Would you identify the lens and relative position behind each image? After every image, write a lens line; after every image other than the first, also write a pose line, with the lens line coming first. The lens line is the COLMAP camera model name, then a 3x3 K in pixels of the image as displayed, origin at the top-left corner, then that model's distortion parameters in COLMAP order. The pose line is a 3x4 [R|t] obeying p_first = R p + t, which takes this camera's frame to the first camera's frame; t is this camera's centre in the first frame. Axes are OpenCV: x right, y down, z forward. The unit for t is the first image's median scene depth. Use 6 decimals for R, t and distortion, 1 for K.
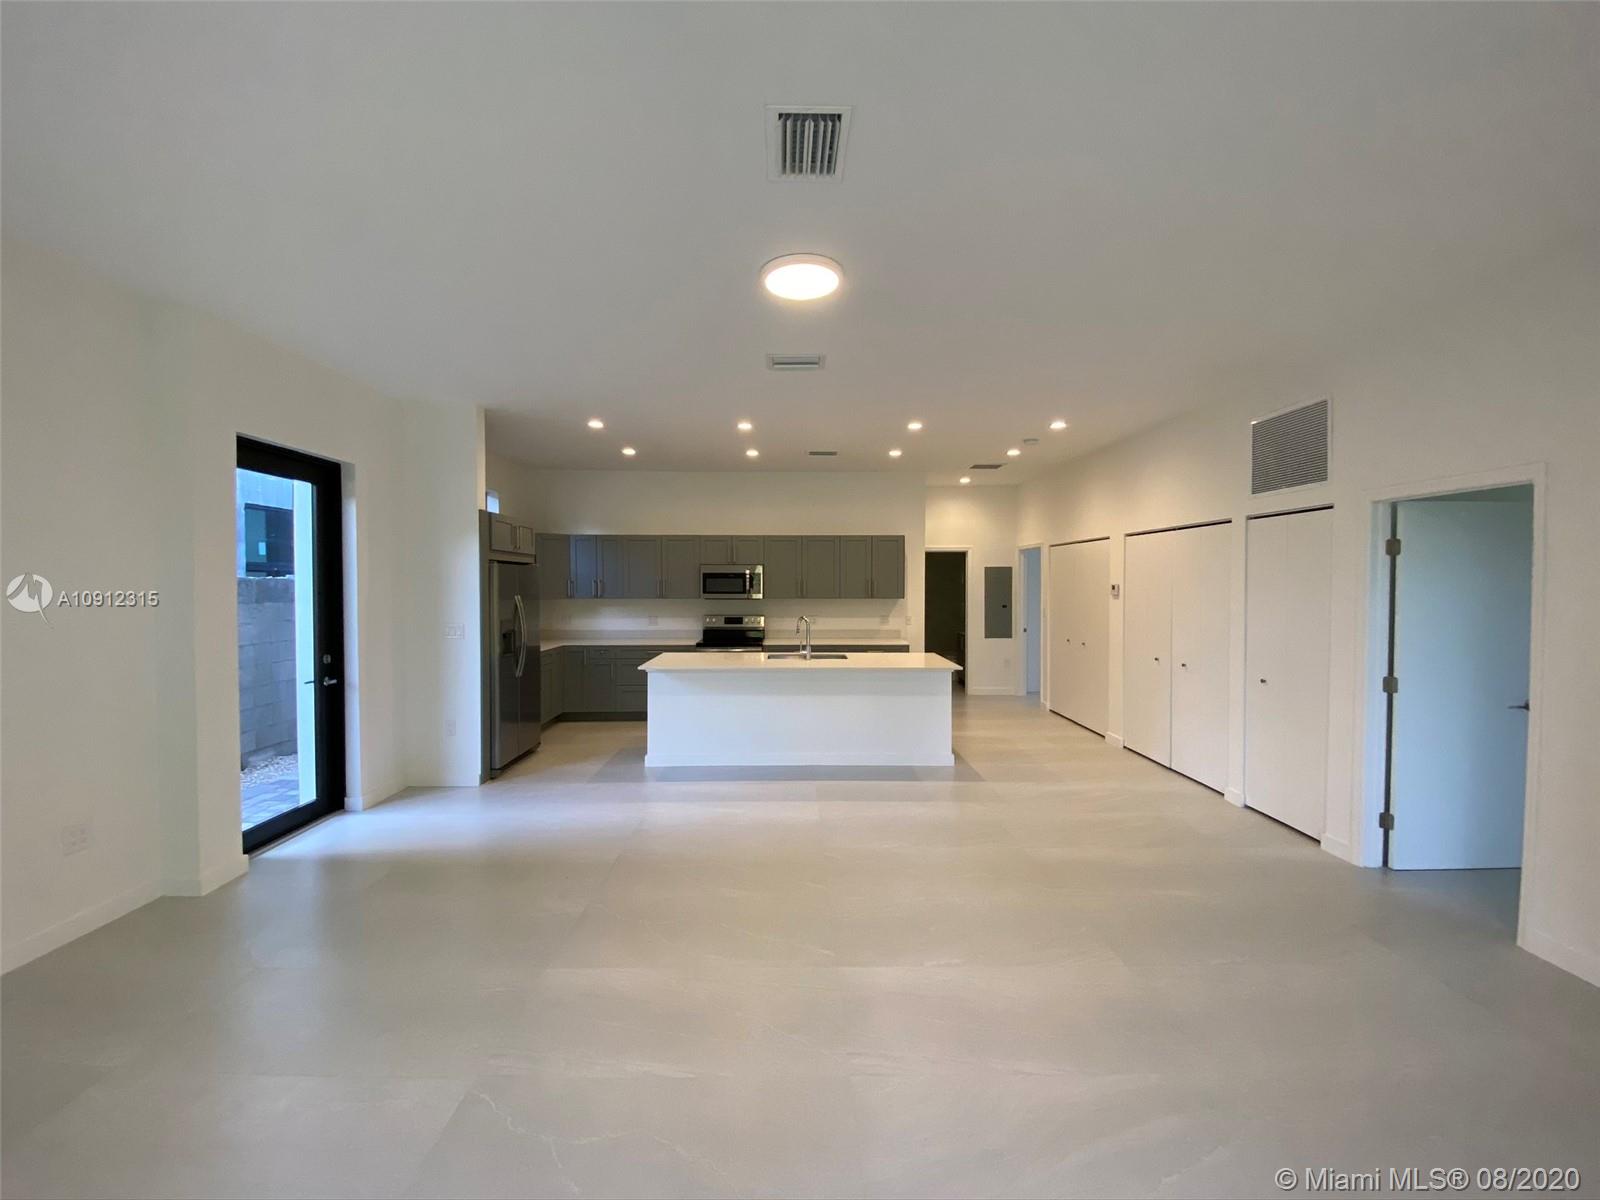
lens RADIAL K [[648.6, 0, 800.0], [0, 648.6, 600.0], [0, 0, 1]] dist [0.001412, 0.000112]
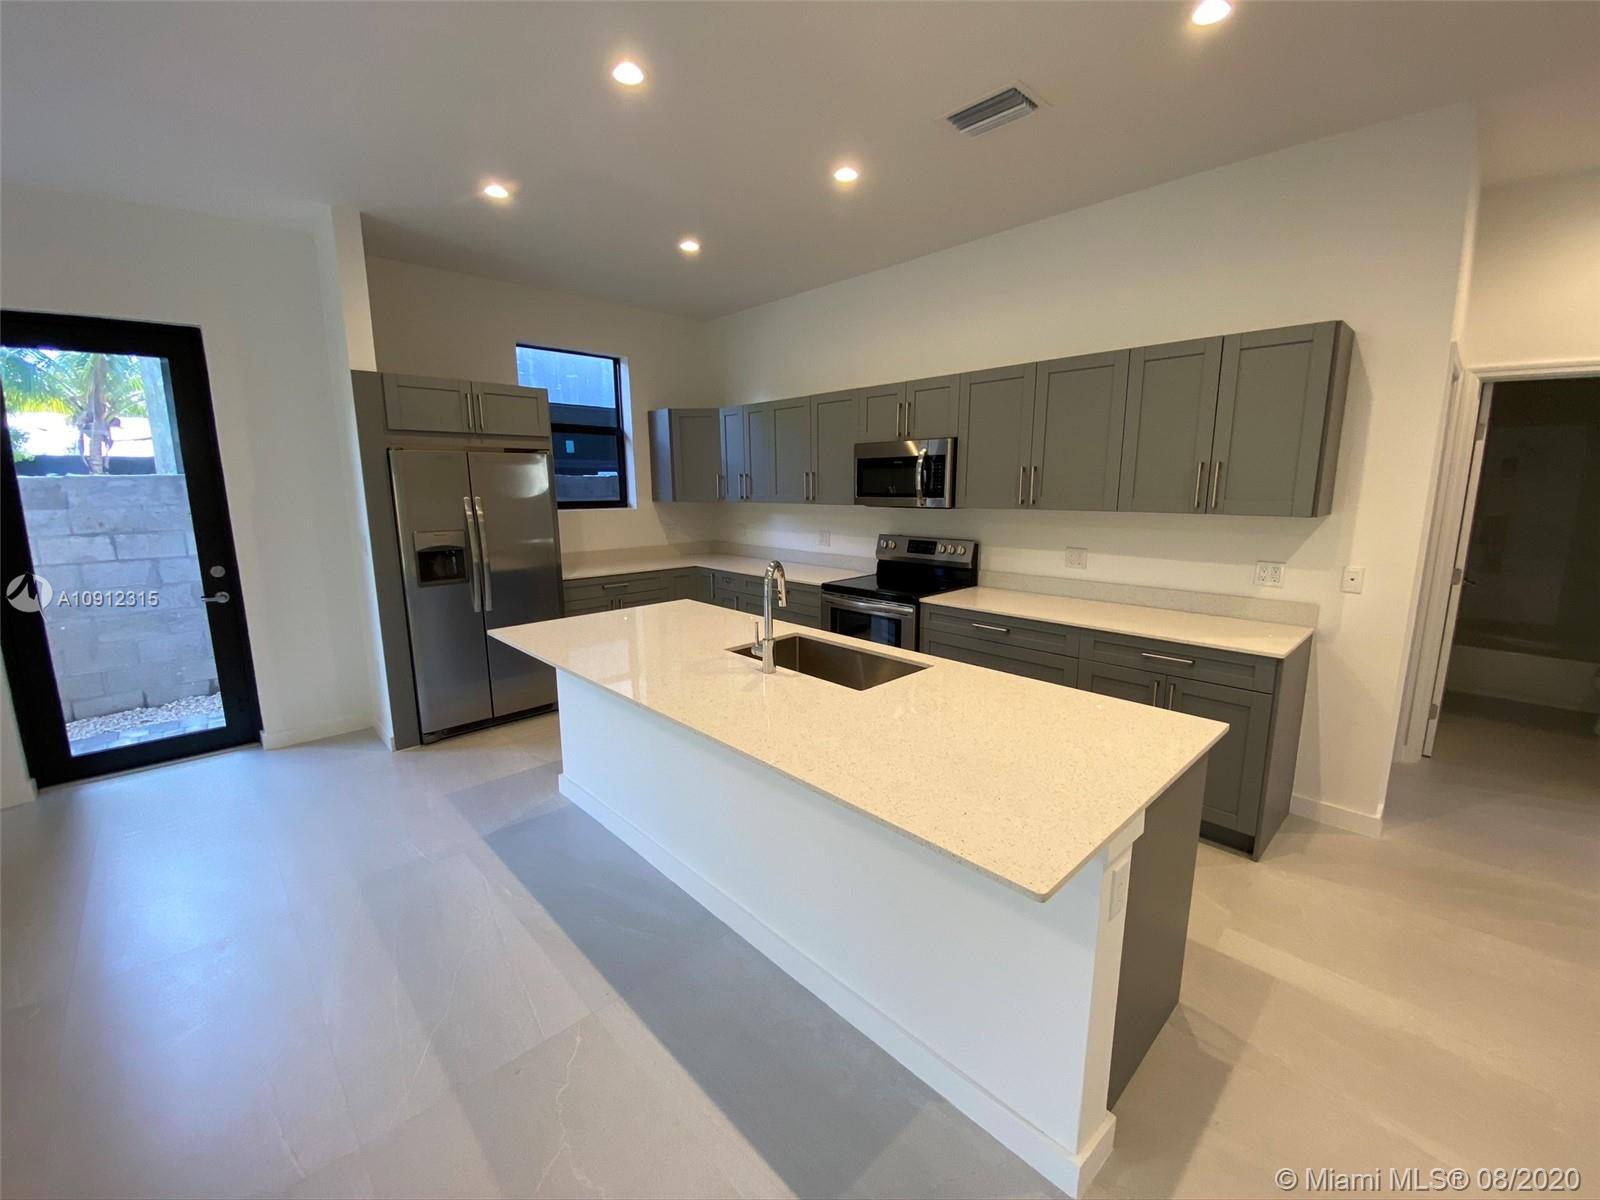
lens RADIAL K [[652.0, 0, 804.7], [0, 652.0, 603.7], [0, 0, 1]] dist [-0.023134, -0.000106]
pose [[0.677949, 0.129948, -0.723532, 0.235747], [-0.015005, 0.986493, 0.163116, -0.008849], [0.734956, -0.099728, 0.670741, 0.587601]]
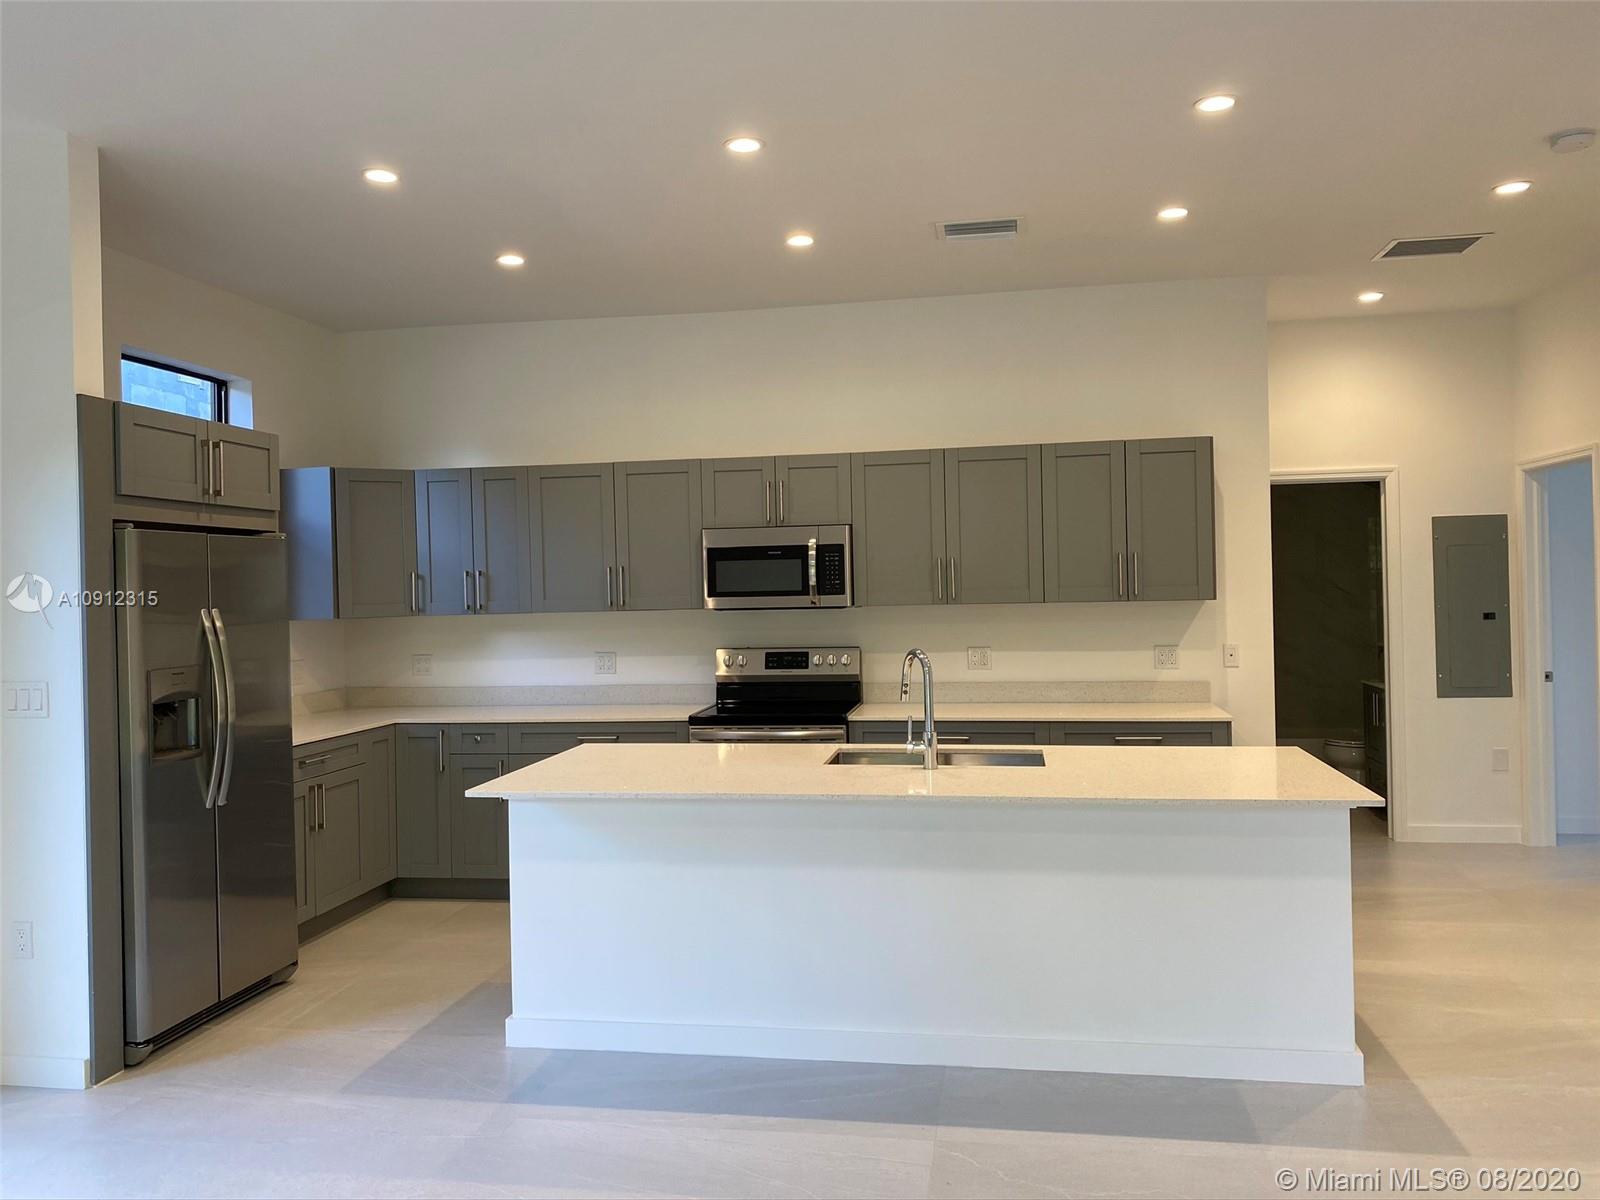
lens RADIAL K [[1234.1, 0, 794.8], [0, 1234.1, 589.6], [0, 0, 1]] dist [-0.010462, -0.005884]
pose [[0.981364, -0.021027, -0.191006, 0.056497], [0.017099, 0.999608, -0.022190, 0.003786], [0.191398, 0.018511, 0.981338, 0.235308]]
